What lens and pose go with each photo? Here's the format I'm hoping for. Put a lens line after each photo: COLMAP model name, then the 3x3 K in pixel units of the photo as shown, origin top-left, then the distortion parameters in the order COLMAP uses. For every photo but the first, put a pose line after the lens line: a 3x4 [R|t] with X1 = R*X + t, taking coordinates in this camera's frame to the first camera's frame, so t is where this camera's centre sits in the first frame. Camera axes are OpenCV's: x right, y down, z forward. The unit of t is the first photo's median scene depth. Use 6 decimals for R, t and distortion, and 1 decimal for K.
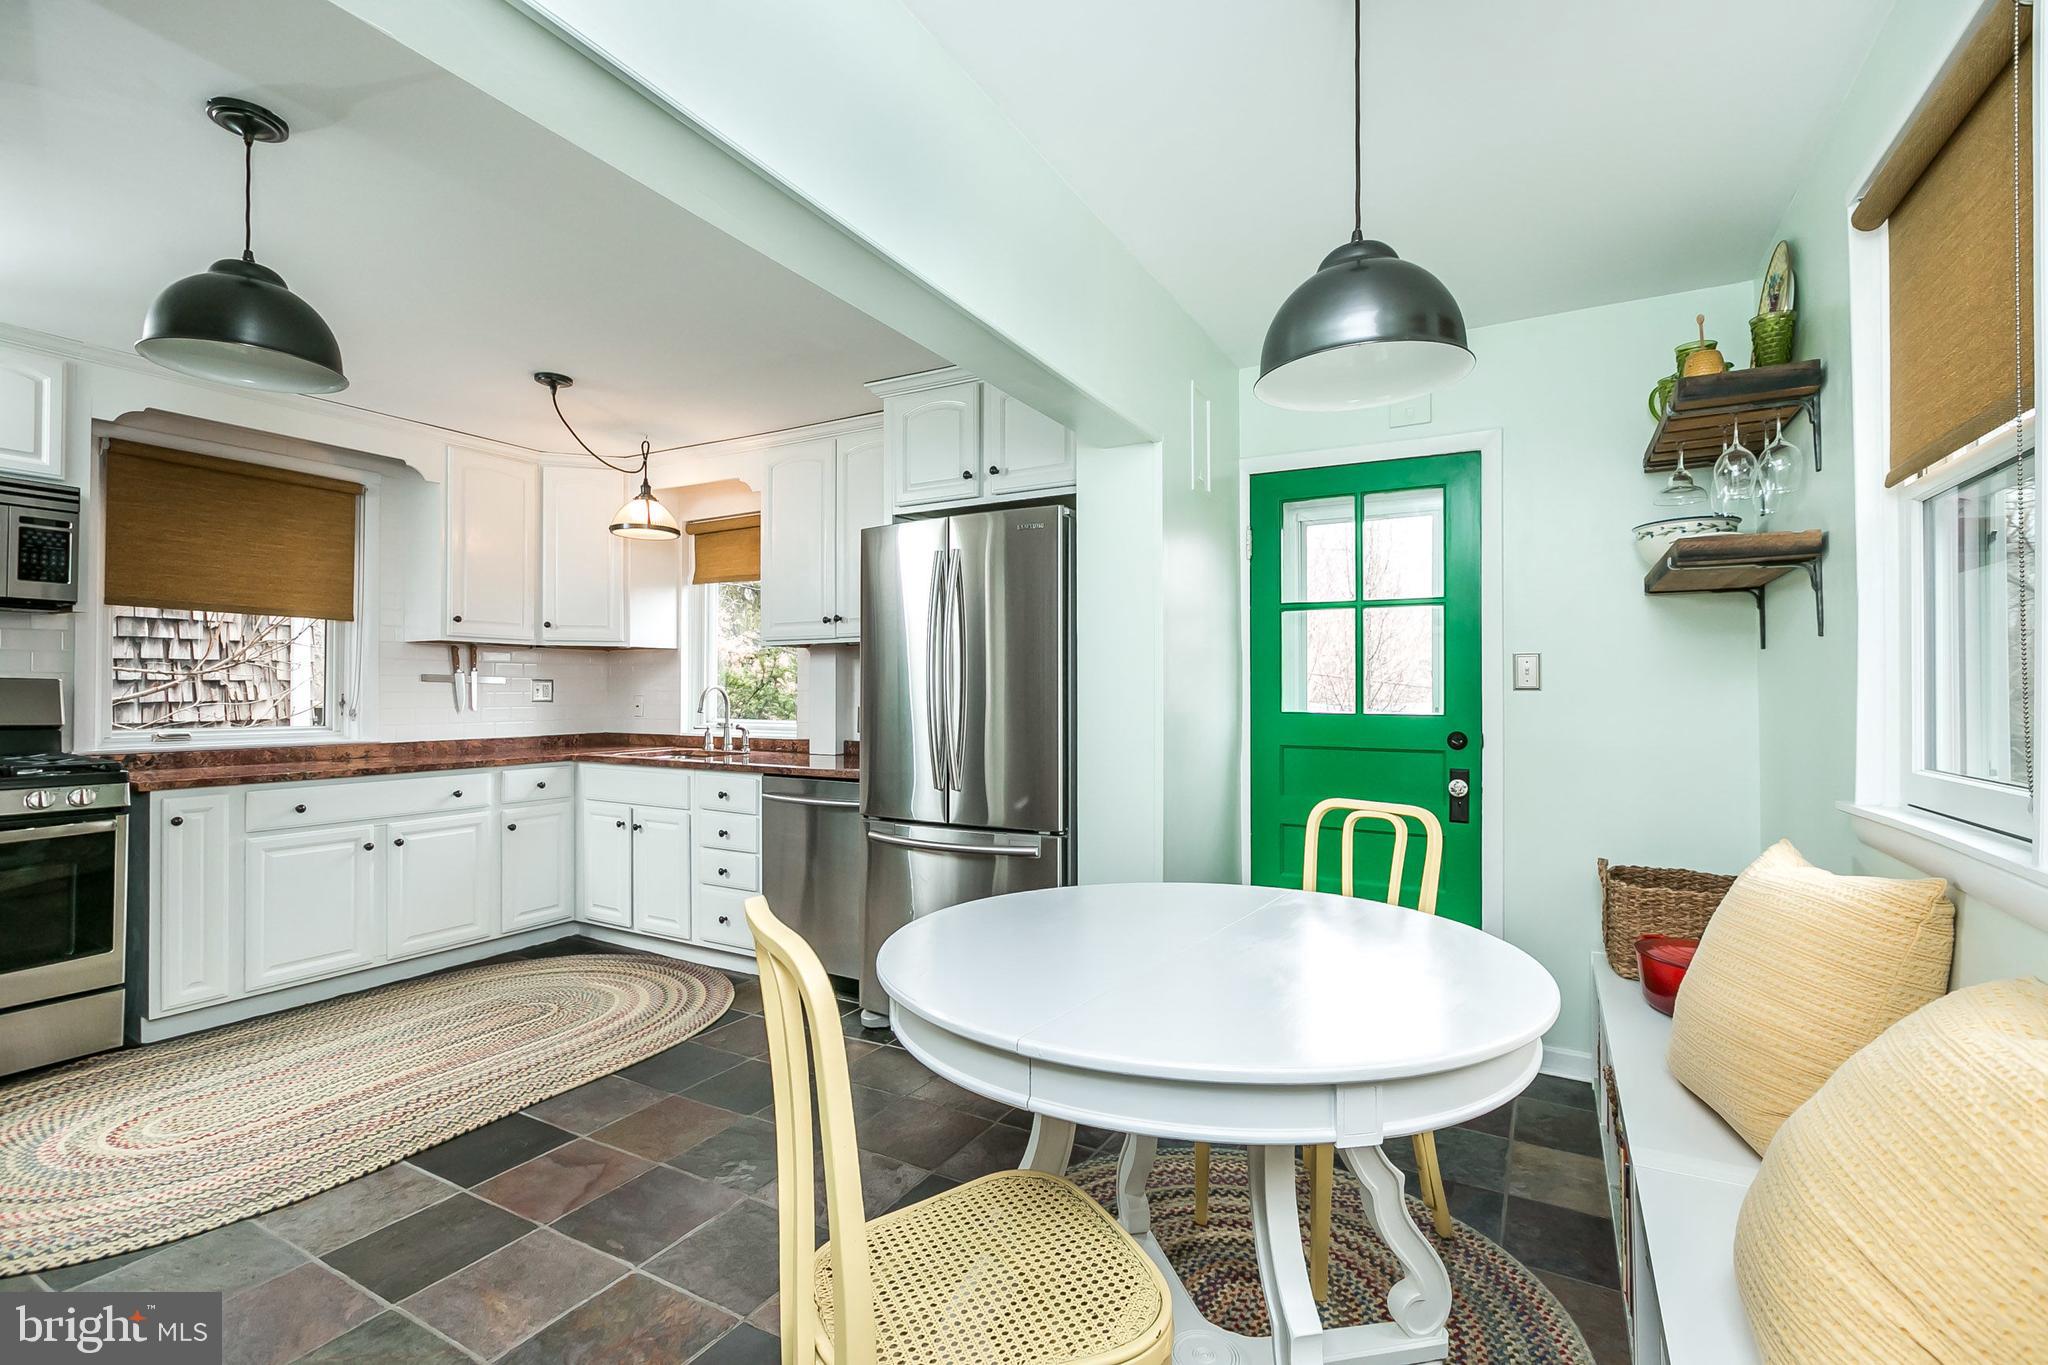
lens RADIAL K [[923.4, 0, 1037.4], [0, 923.4, 680.3], [0, 0, 1]] dist [0.007439, -0.000860]
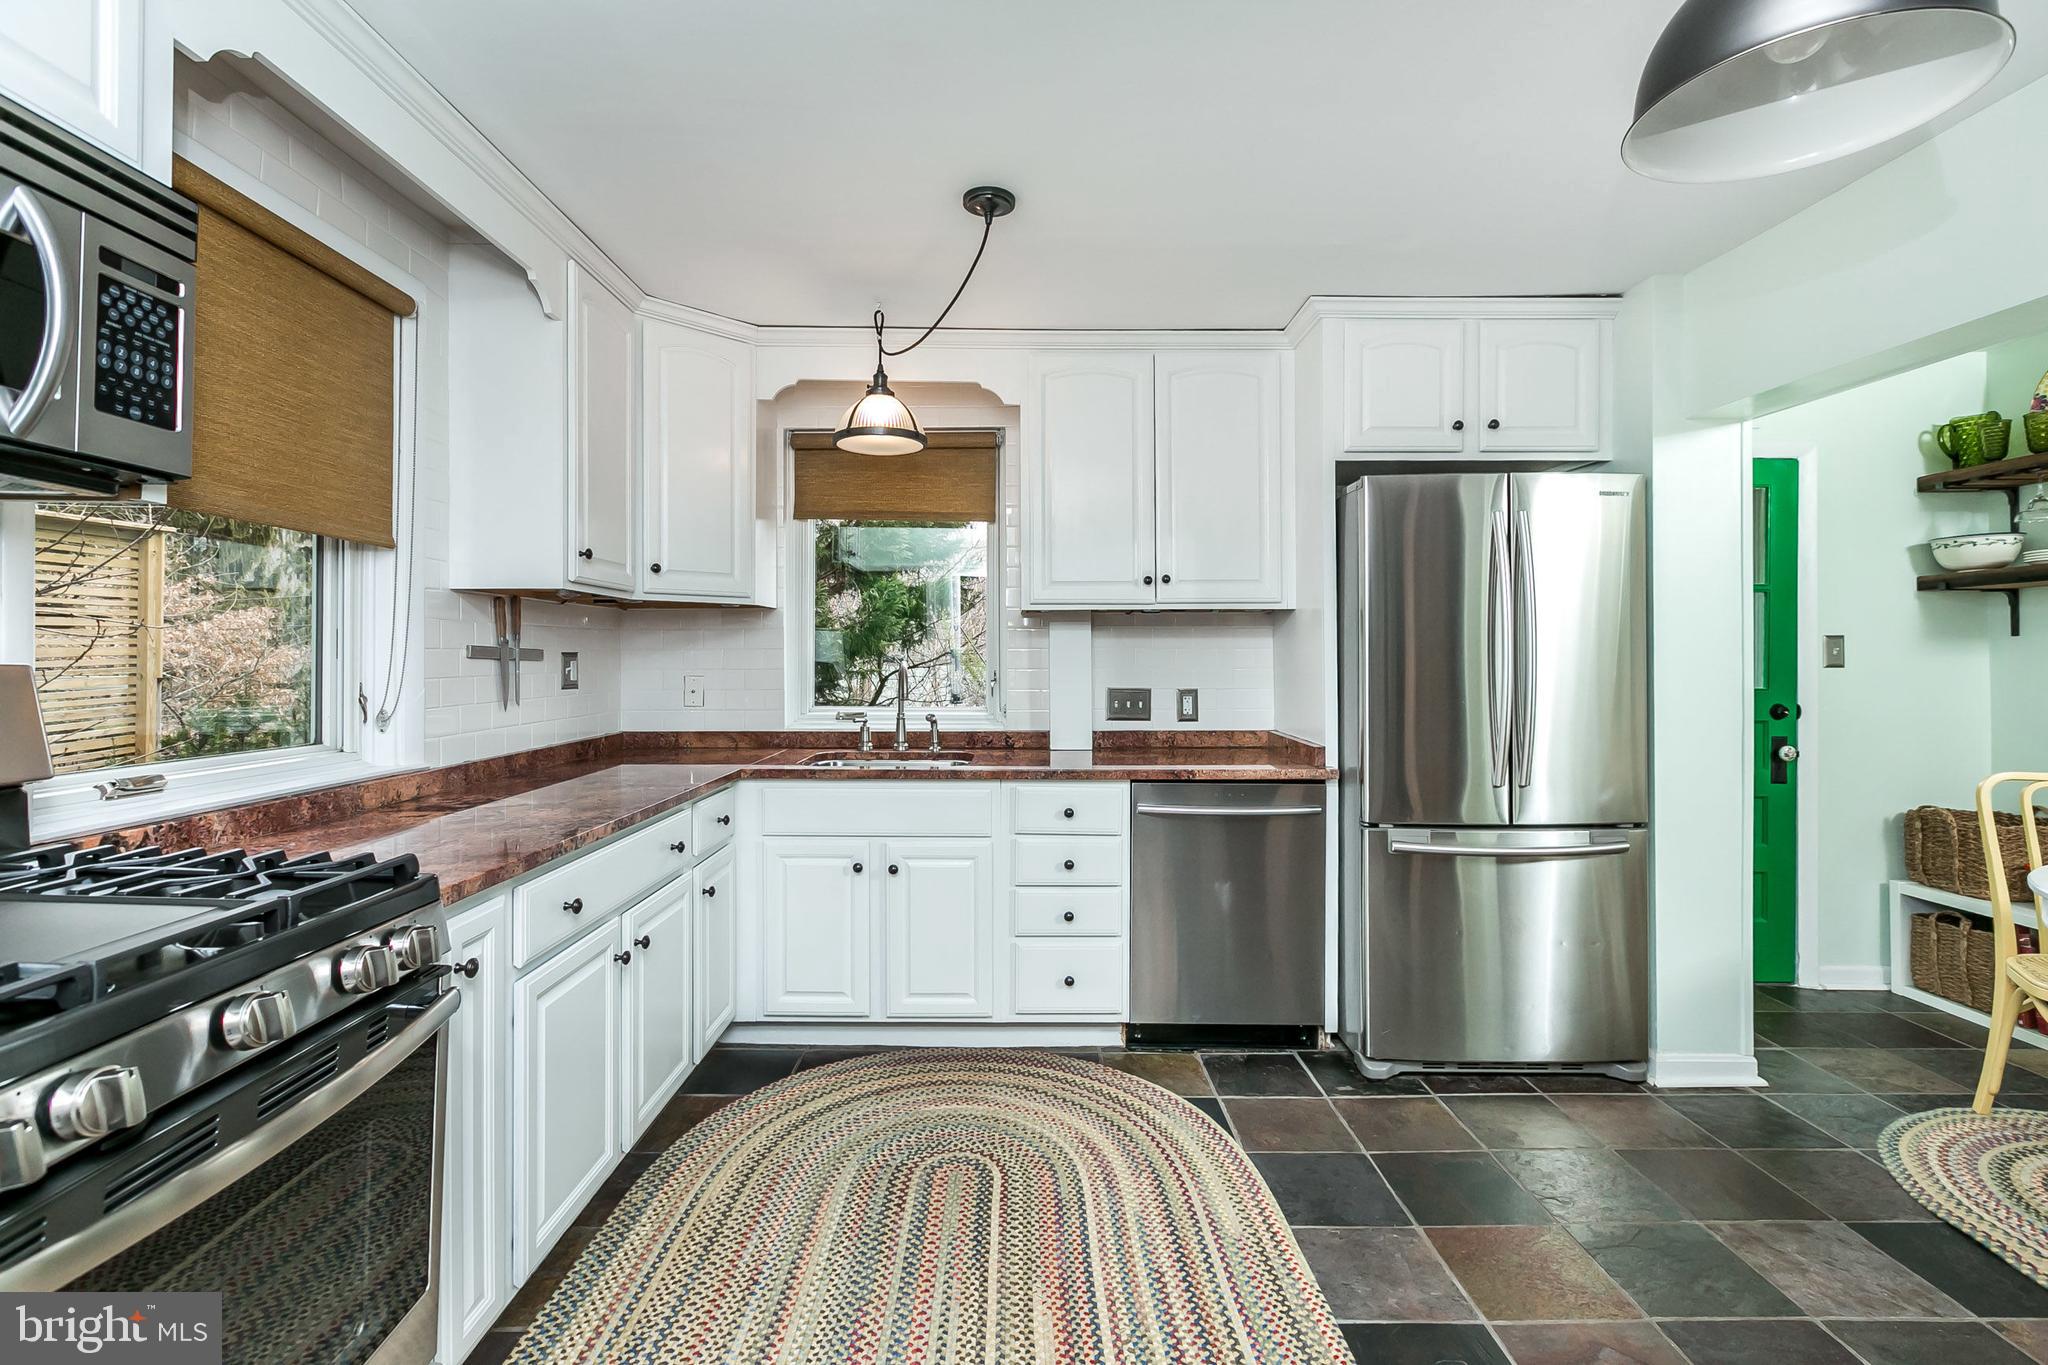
lens RADIAL K [[936.0, 0, 1031.3], [0, 936.0, 654.0], [0, 0, 1]] dist [-0.000551, -0.000170]
pose [[0.868542, -0.000641, 0.495615, -0.788409], [-0.004341, 0.999951, 0.008901, -0.010082], [-0.495596, -0.009882, 0.868497, 0.391397]]
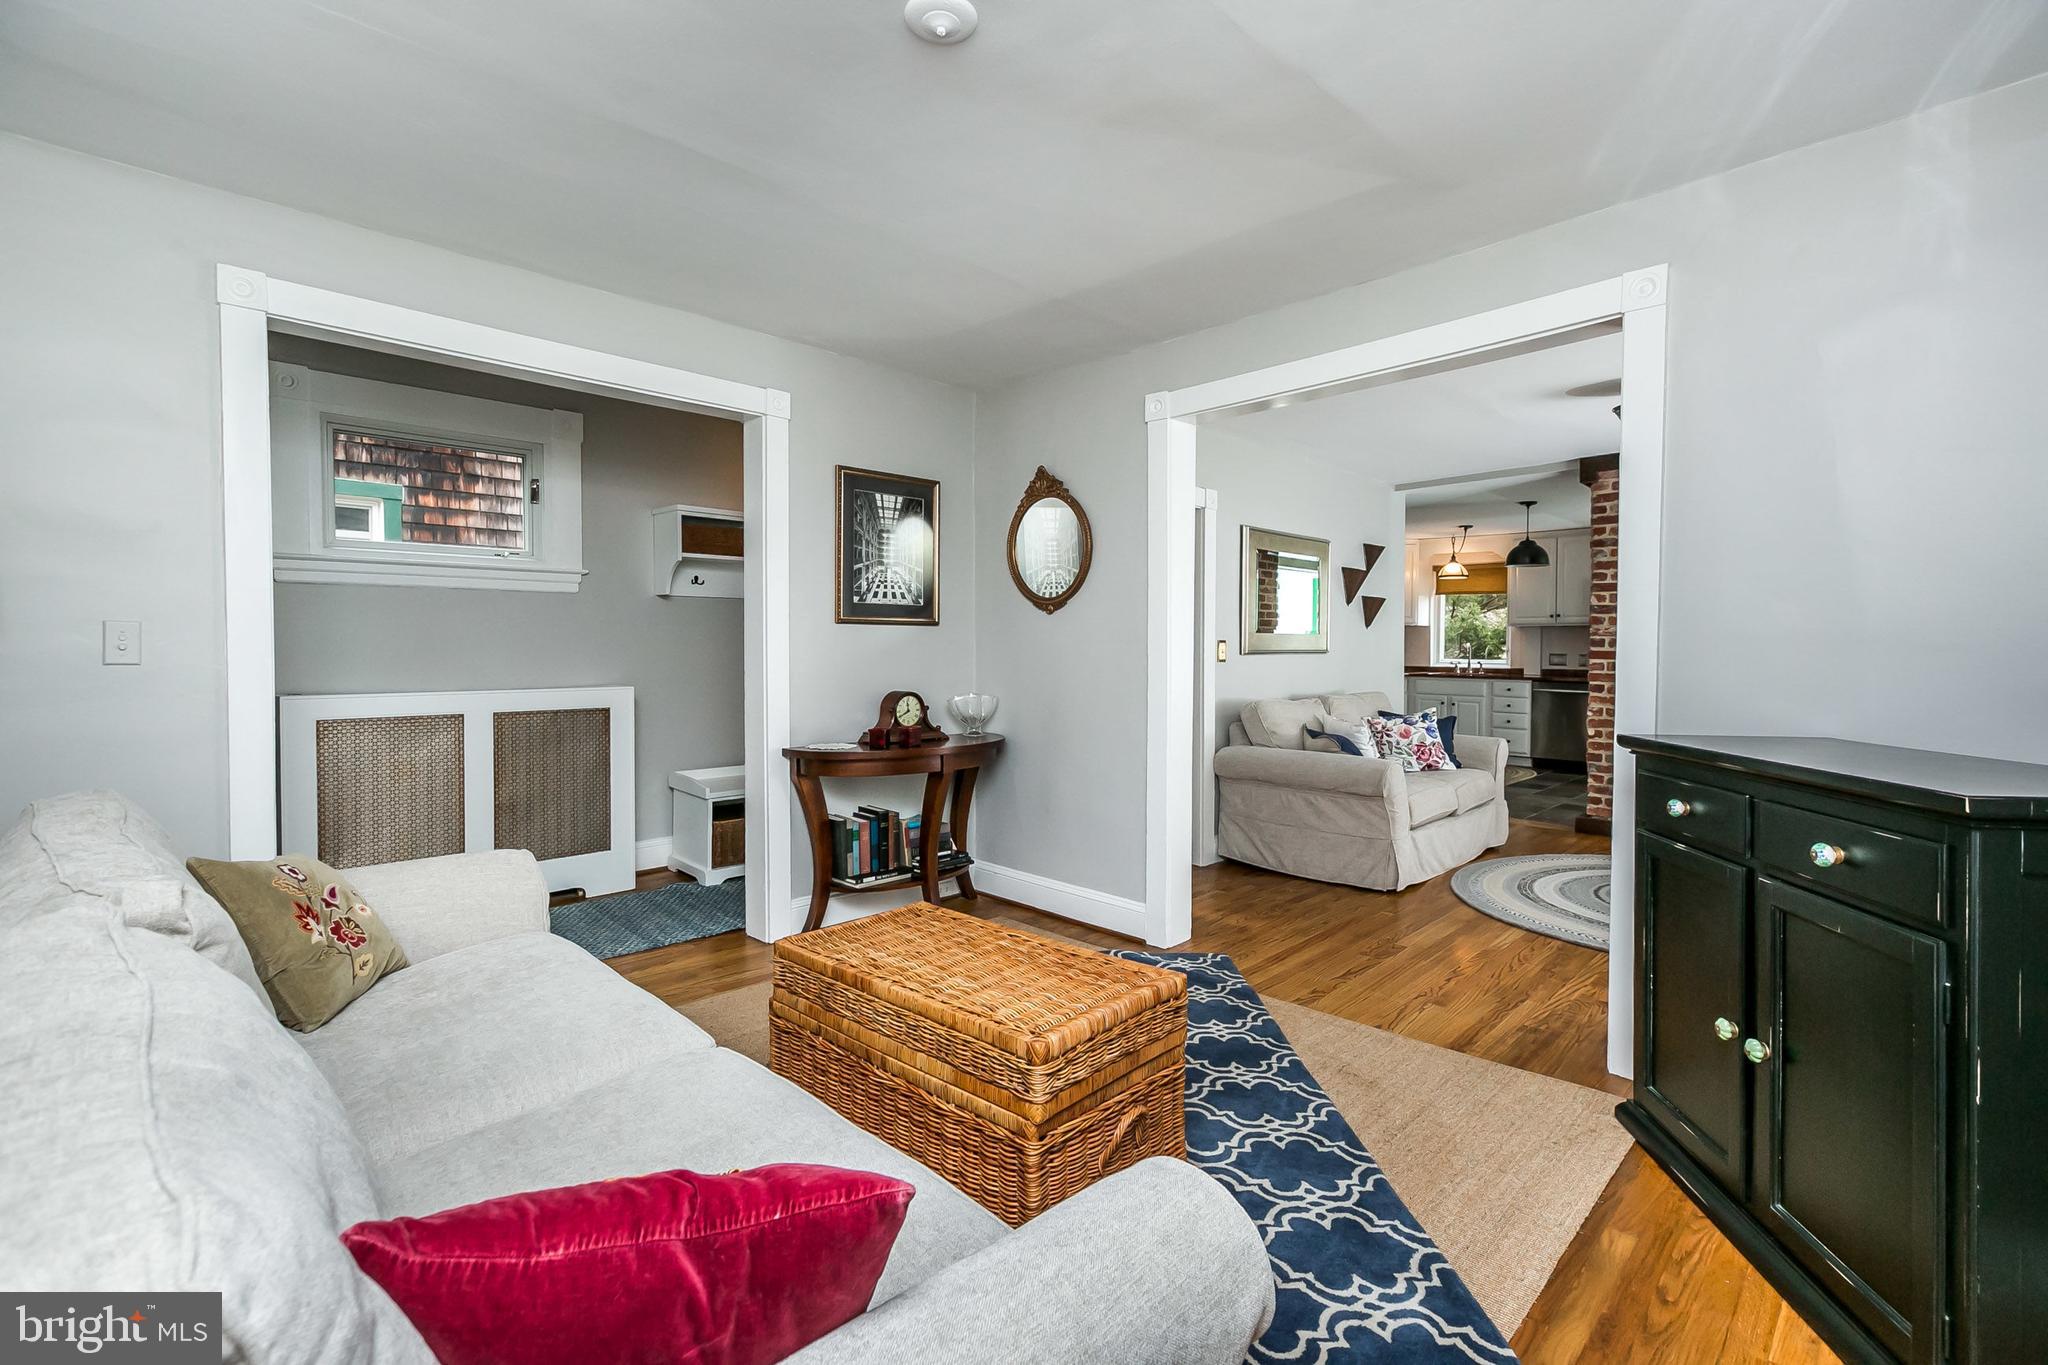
lens RADIAL K [[927.3, 0, 1024.0], [0, 927.3, 662.5], [0, 0, 1]] dist [0.001232, 0.000059]
pose [[0.961396, 0.007707, -0.275060, -0.959862], [0.000522, 0.999555, 0.029833, -0.023660], [0.275167, -0.028824, 0.960964, -1.809323]]
